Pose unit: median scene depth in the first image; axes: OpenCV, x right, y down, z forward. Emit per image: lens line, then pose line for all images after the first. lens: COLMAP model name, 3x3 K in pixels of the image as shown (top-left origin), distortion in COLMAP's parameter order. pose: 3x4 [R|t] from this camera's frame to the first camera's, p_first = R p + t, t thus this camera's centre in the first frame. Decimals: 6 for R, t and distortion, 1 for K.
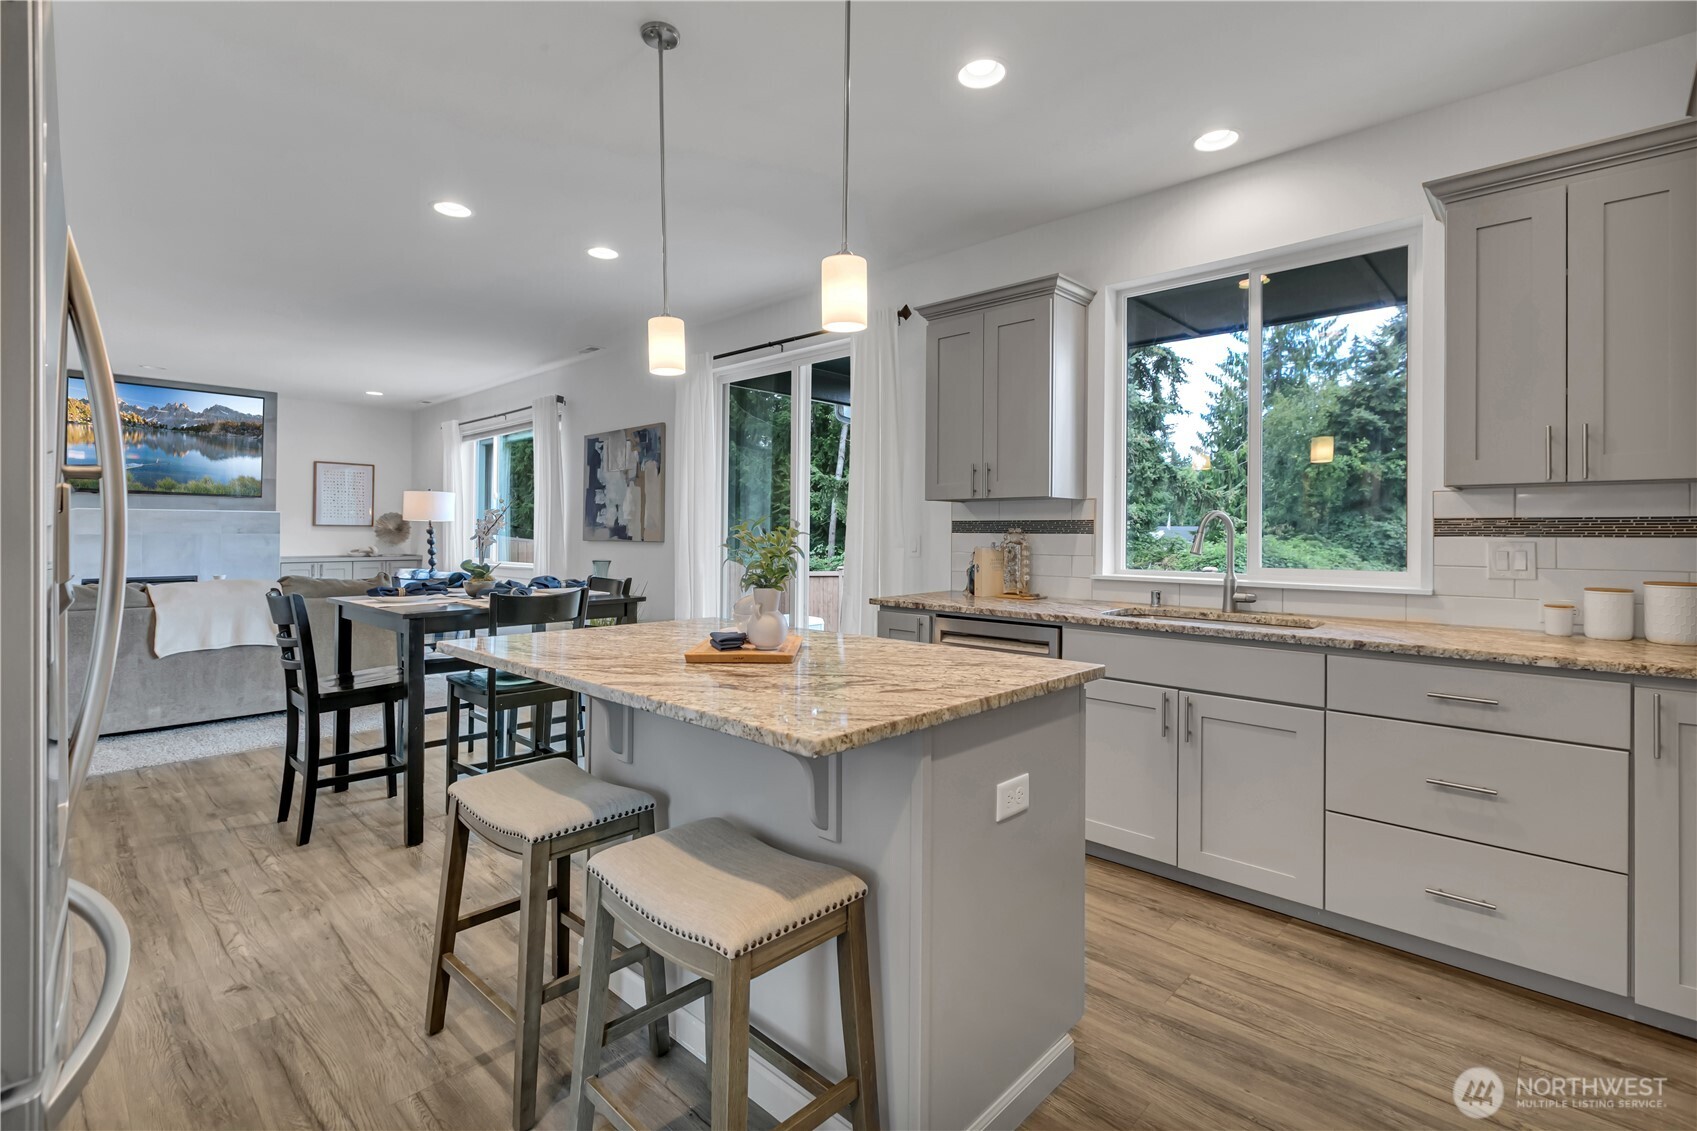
lens RADIAL K [[790.5, 0, 860.6], [0, 790.5, 522.6], [0, 0, 1]] dist [-0.000940, 0.002774]
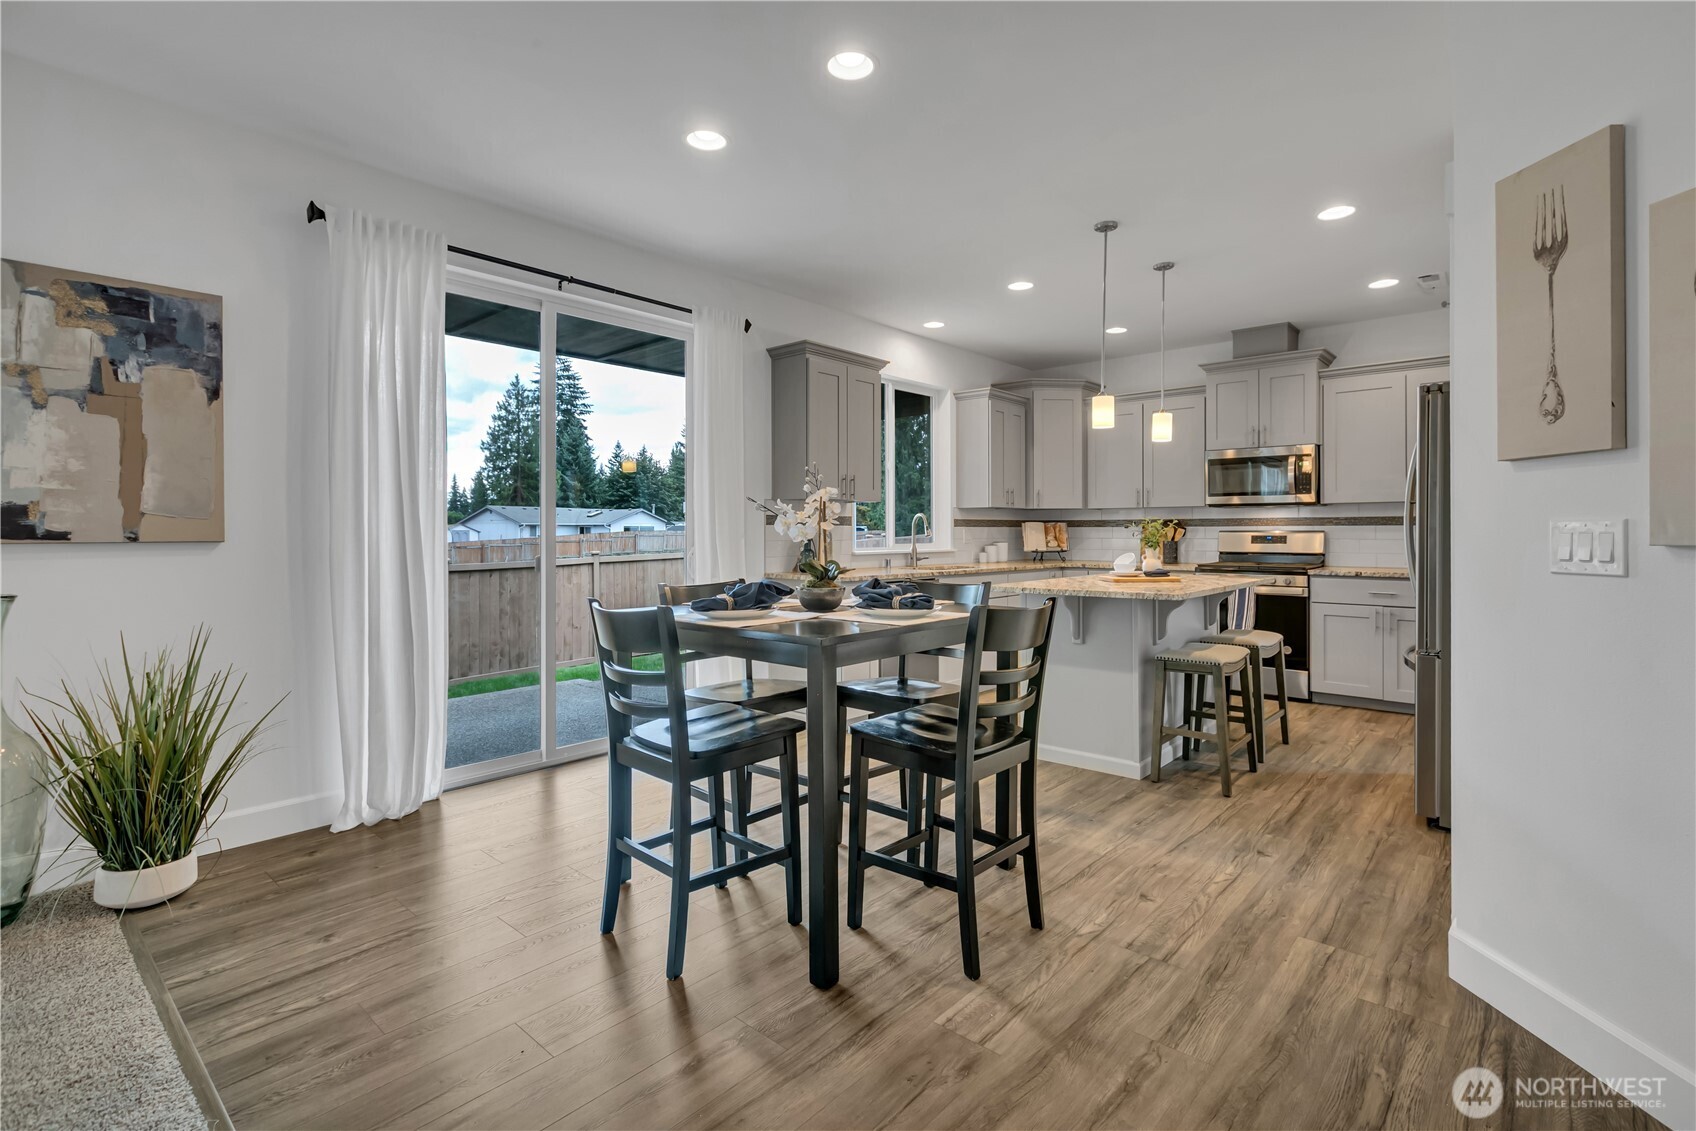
lens RADIAL K [[790.1, 0, 860.5], [0, 790.1, 542.5], [0, 0, 1]] dist [-0.000940, 0.002774]
pose [[-0.034814, -0.016564, 0.999257, -1.428266], [-0.009410, 0.999824, 0.016245, 0.025446], [-0.999350, -0.008837, -0.034964, 1.179120]]
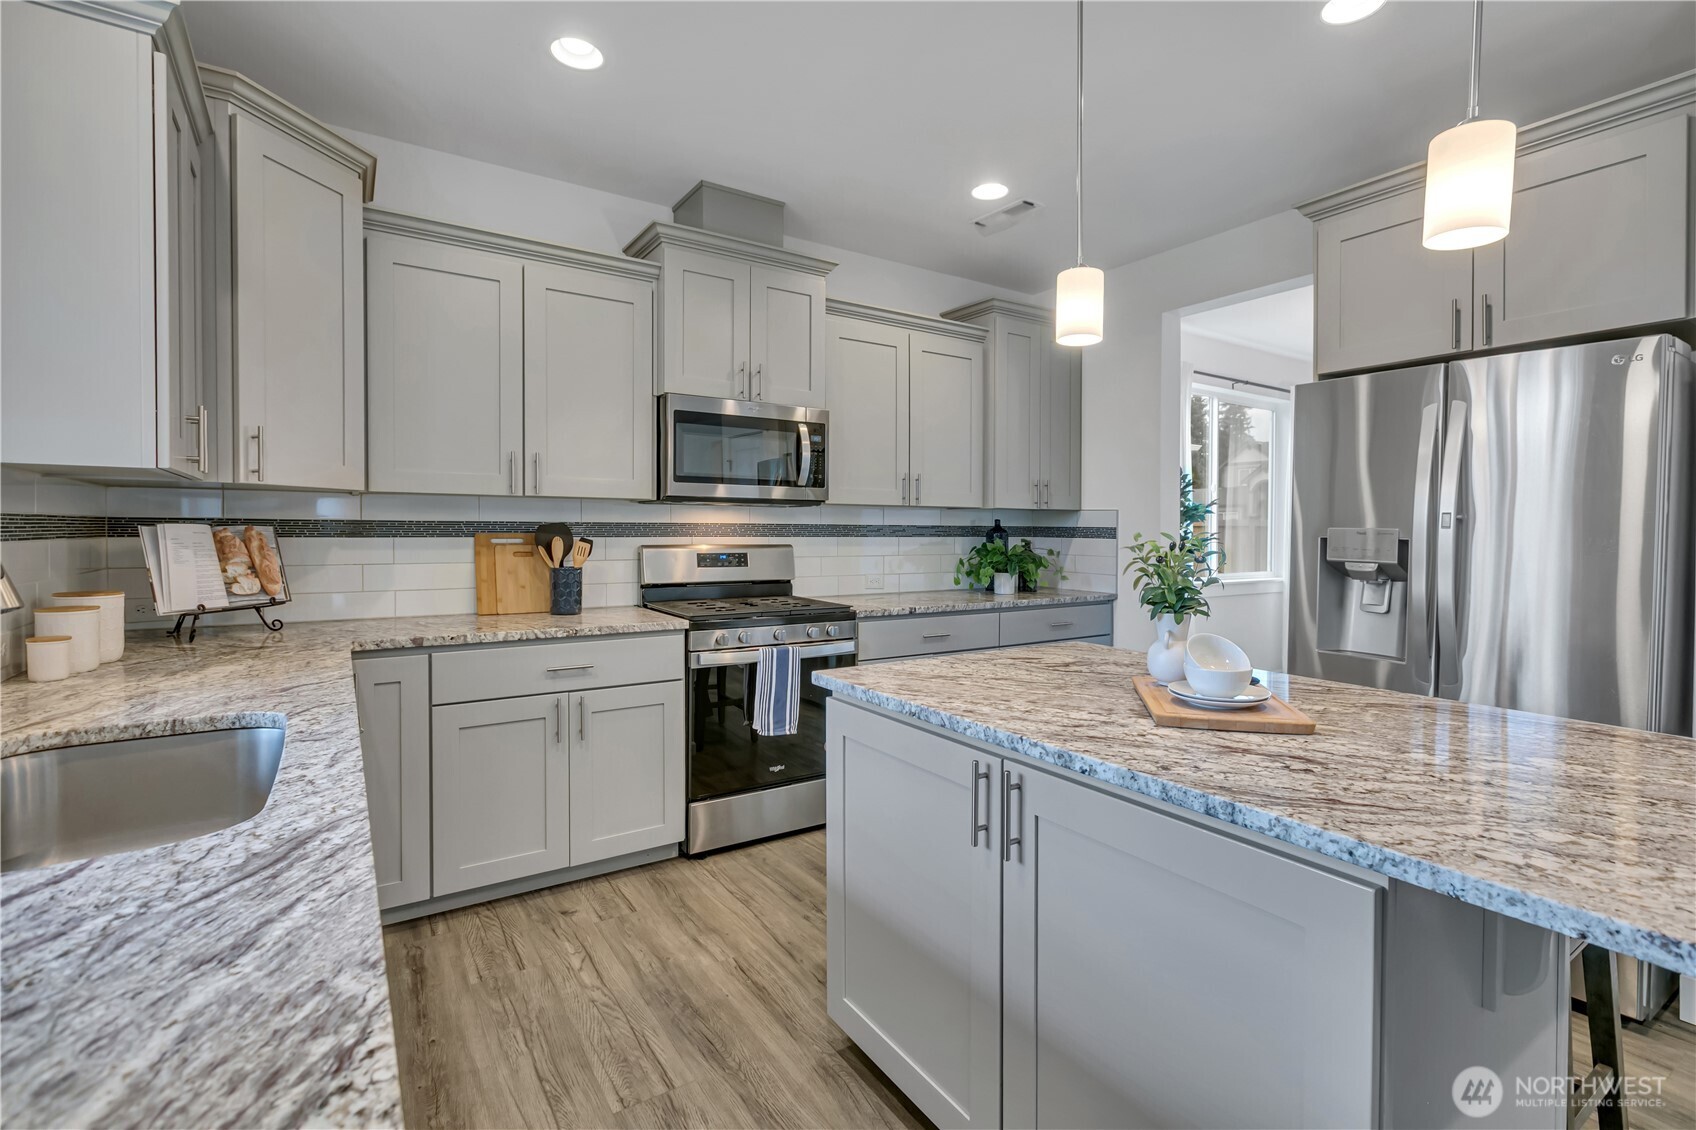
lens RADIAL K [[790.1, 0, 854.8], [0, 790.1, 543.2], [0, 0, 1]] dist [-0.000940, 0.002774]
pose [[-0.972459, -0.013204, 0.232699, 0.012014], [-0.011658, 0.999900, 0.008015, 0.004555], [-0.232781, 0.005082, -0.972516, 1.182398]]
